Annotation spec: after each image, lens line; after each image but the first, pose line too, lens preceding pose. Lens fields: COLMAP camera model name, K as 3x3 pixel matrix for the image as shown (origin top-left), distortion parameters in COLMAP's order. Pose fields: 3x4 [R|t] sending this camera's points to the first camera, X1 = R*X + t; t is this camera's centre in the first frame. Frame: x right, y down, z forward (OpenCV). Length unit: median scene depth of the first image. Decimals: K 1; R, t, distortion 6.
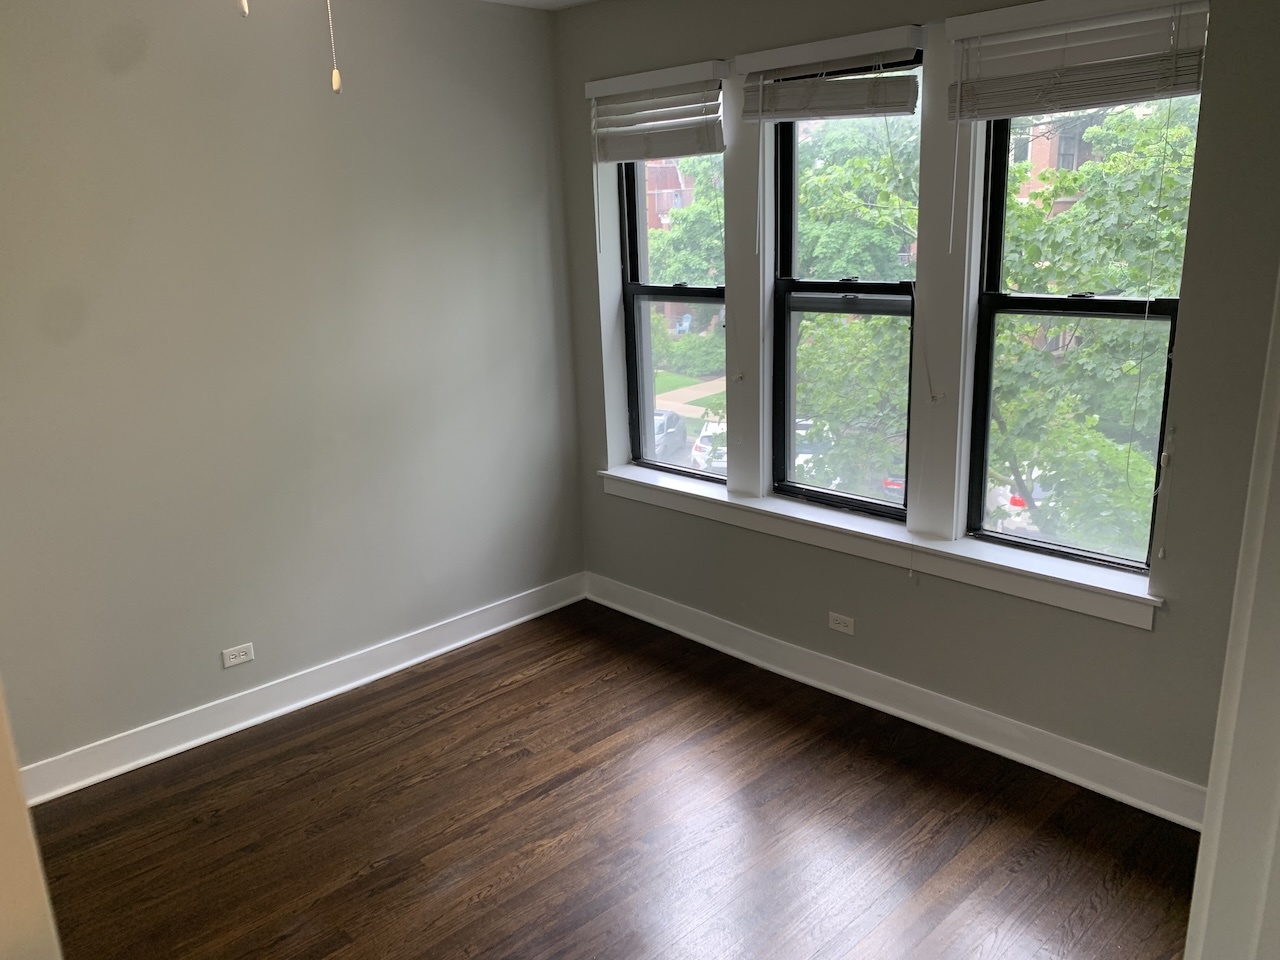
lens RADIAL K [[978.5, 0, 644.6], [0, 978.5, 476.2], [0, 0, 1]] dist [0.020636, -0.031229]
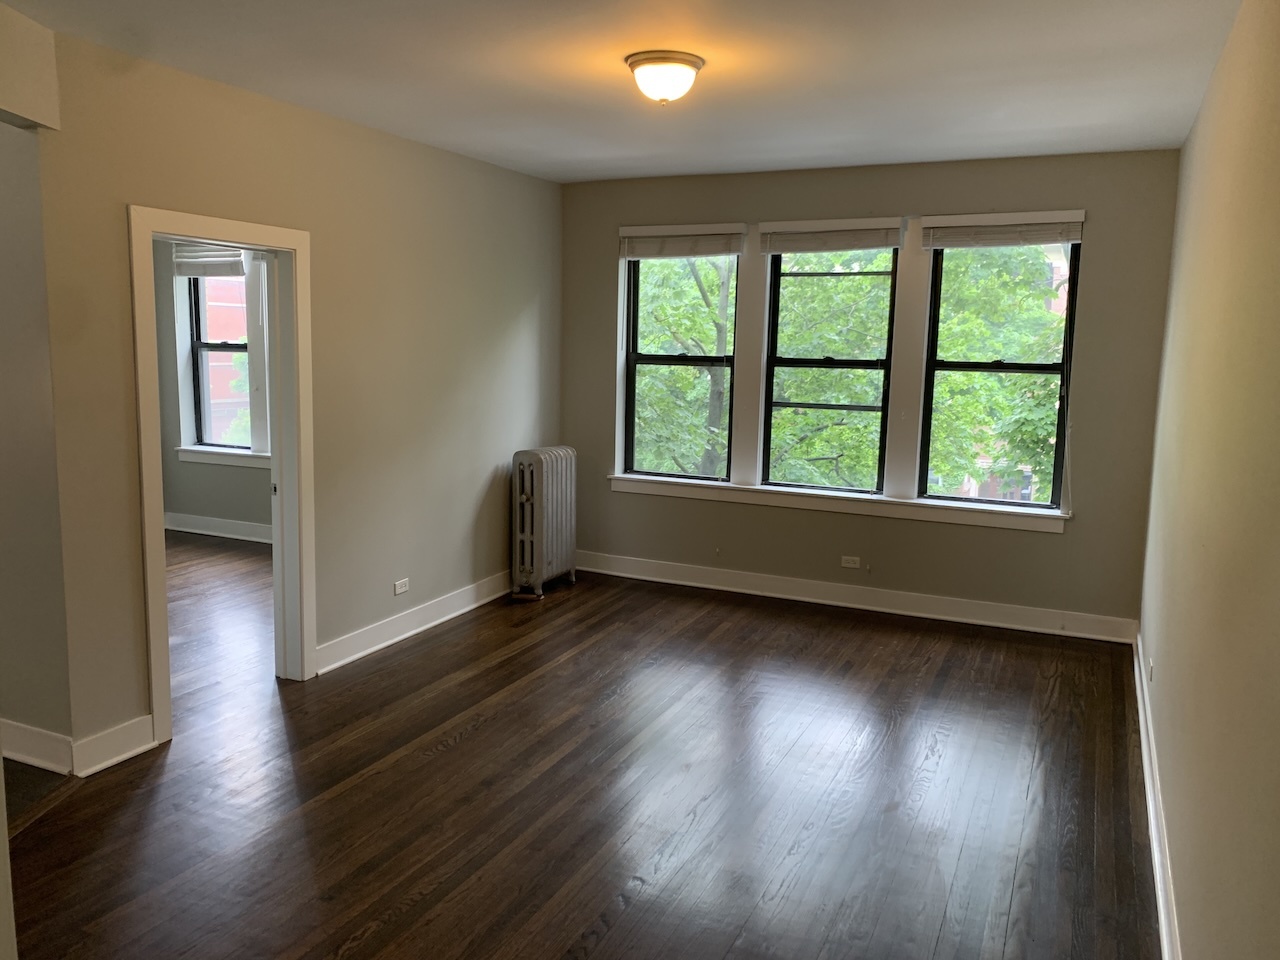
lens RADIAL K [[978.5, 0, 636.2], [0, 978.5, 475.8], [0, 0, 1]] dist [0.020636, -0.031229]
pose [[0.930548, 0.001554, 0.366168, 0.092854], [0.044672, 0.992040, -0.117736, 0.352329], [-0.363436, 0.125917, 0.923071, -1.109711]]
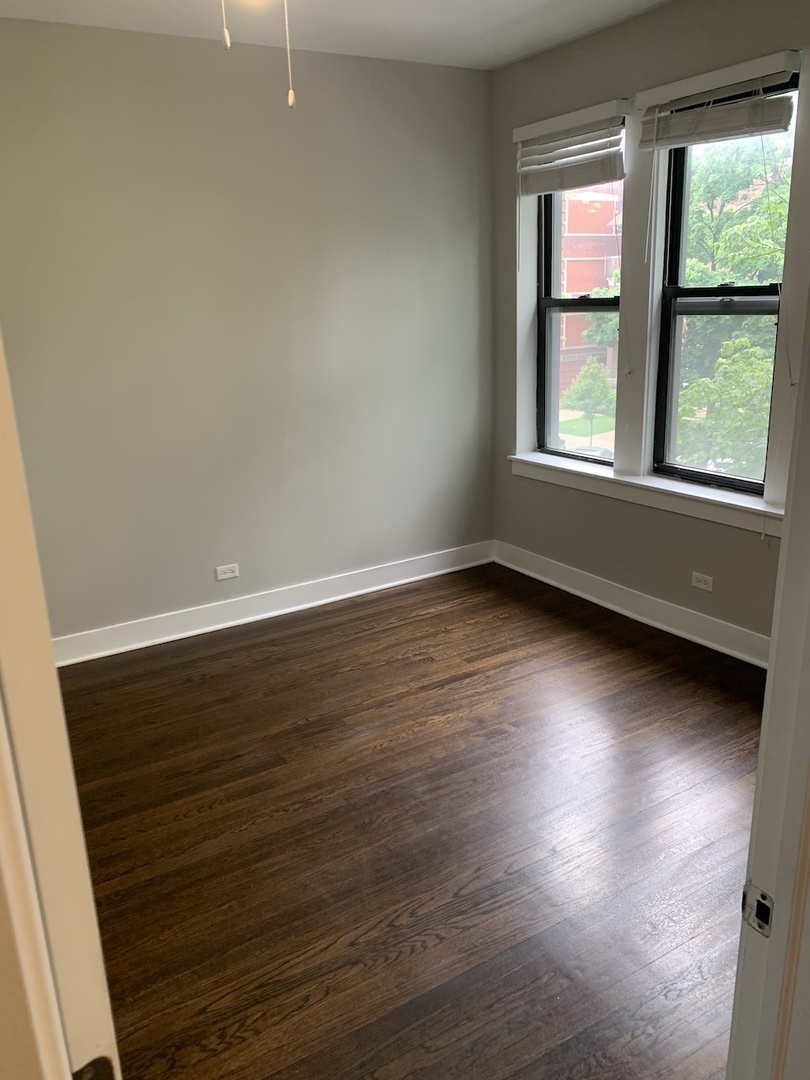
lens RADIAL K [[825.6, 0, 398.3], [0, 825.6, 540.2], [0, 0, 1]] dist [0.020636, -0.031229]
pose [[0.973903, 0.059520, -0.219022, 0.061116], [-0.051436, 0.997774, 0.042433, 0.078755], [0.221060, -0.030060, 0.974797, -0.052737]]
